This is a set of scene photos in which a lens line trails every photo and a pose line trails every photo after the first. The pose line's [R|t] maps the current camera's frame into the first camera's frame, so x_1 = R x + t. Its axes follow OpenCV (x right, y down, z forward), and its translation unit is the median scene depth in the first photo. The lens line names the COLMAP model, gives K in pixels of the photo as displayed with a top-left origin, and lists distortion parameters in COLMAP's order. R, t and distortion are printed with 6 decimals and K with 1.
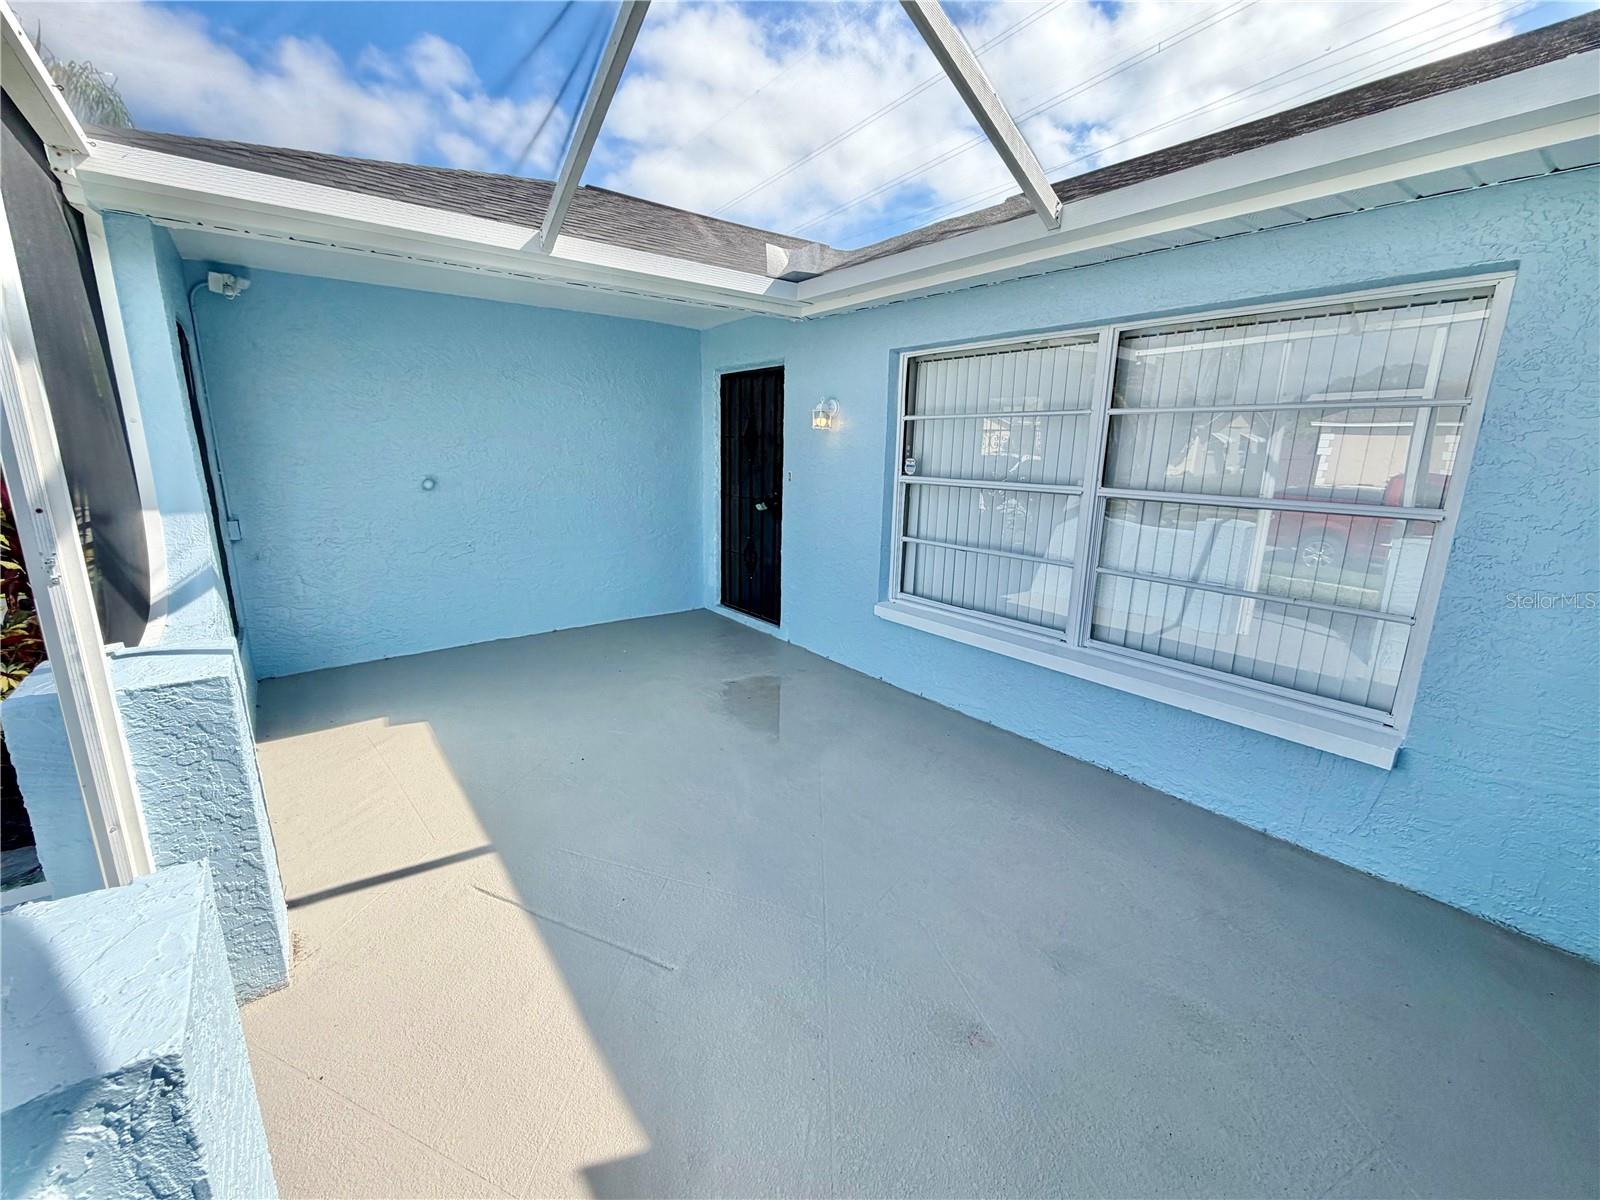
lens RADIAL K [[650.2, 0, 801.4], [0, 650.2, 594.0], [0, 0, 1]] dist [0.002137, -0.000680]
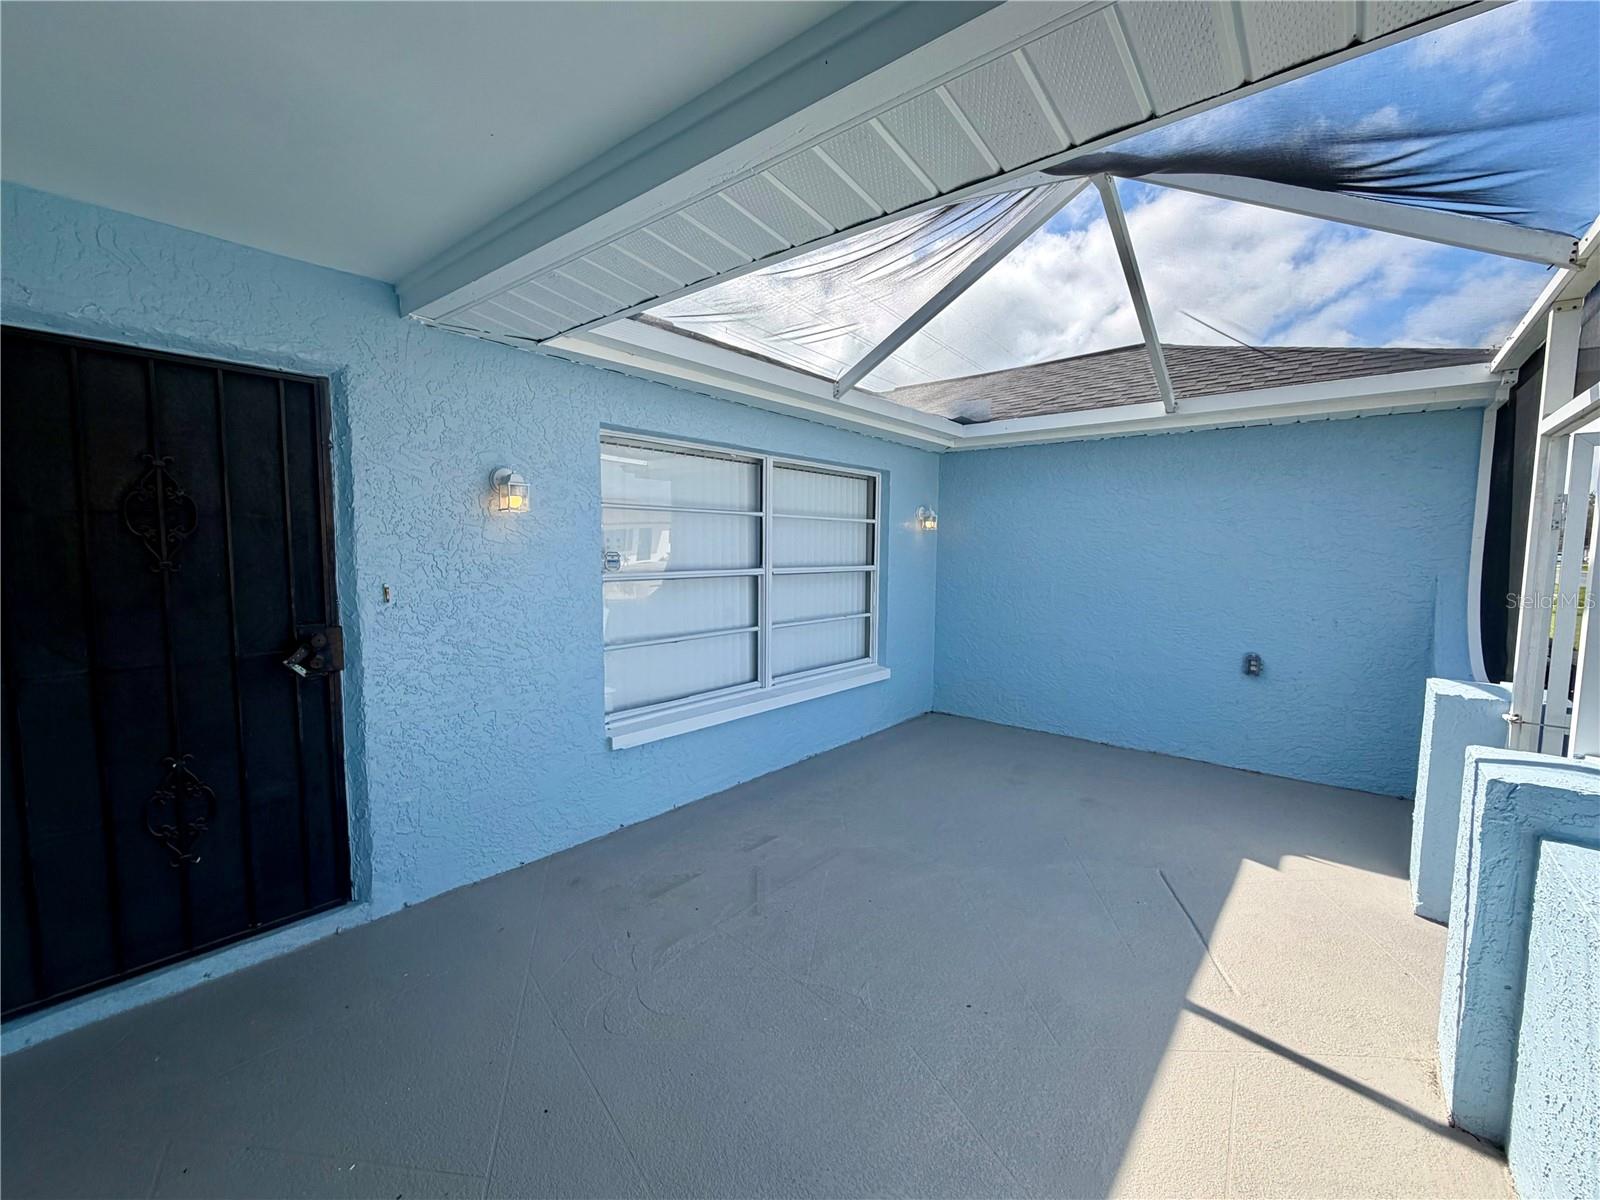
lens RADIAL K [[650.2, 0, 802.9], [0, 650.2, 597.0], [0, 0, 1]] dist [0.002137, -0.000680]
pose [[-0.195919, -0.100472, 0.975460, -0.878598], [0.200172, 0.969695, 0.140082, -0.274251], [-0.959973, 0.222704, -0.169870, 1.139813]]
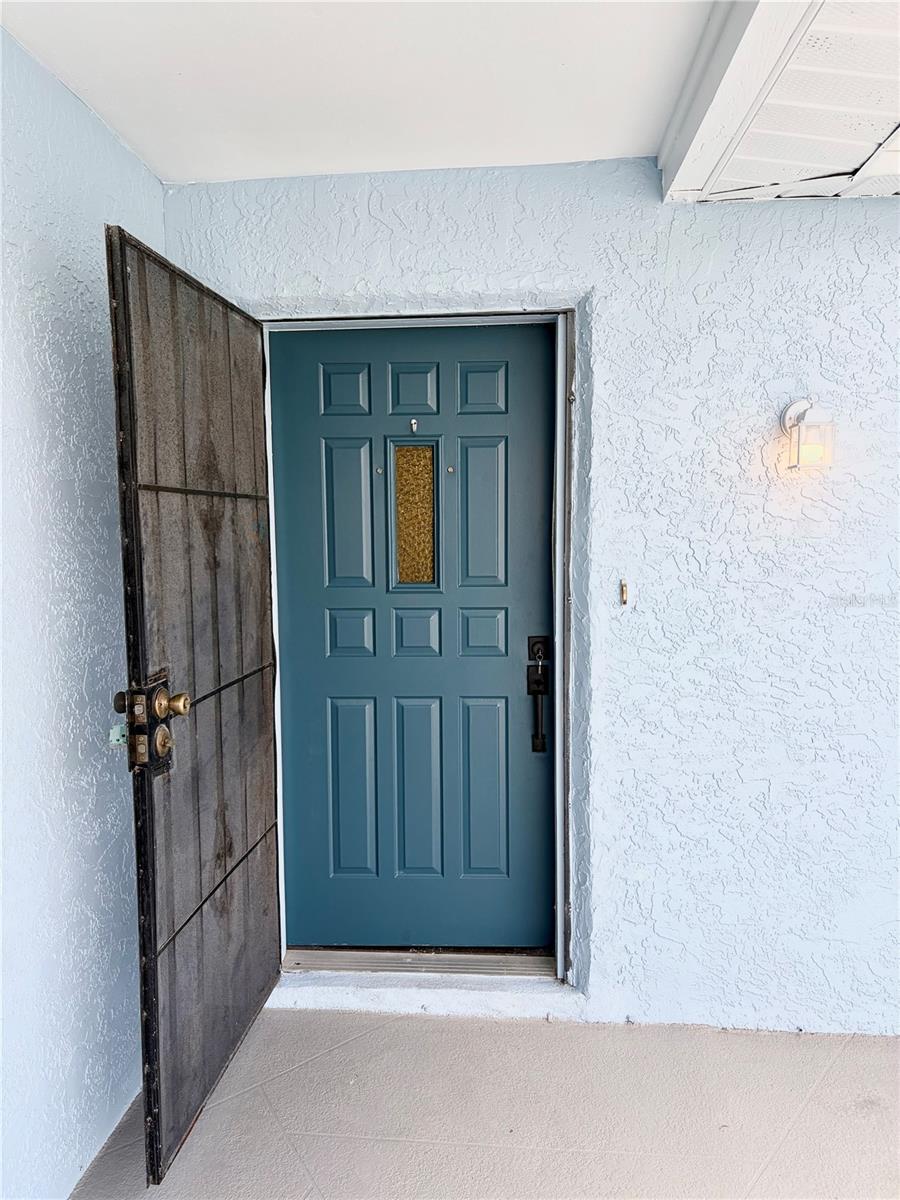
lens RADIAL K [[902.2, 0, 452.1], [0, 902.2, 601.7], [0, 0, 1]] dist [0.041652, -0.056899]
pose [[0.687204, -0.099833, 0.719572, -0.696769], [0.181820, 0.982624, -0.037313, -0.258830], [-0.703343, 0.156475, 0.693415, 1.043460]]
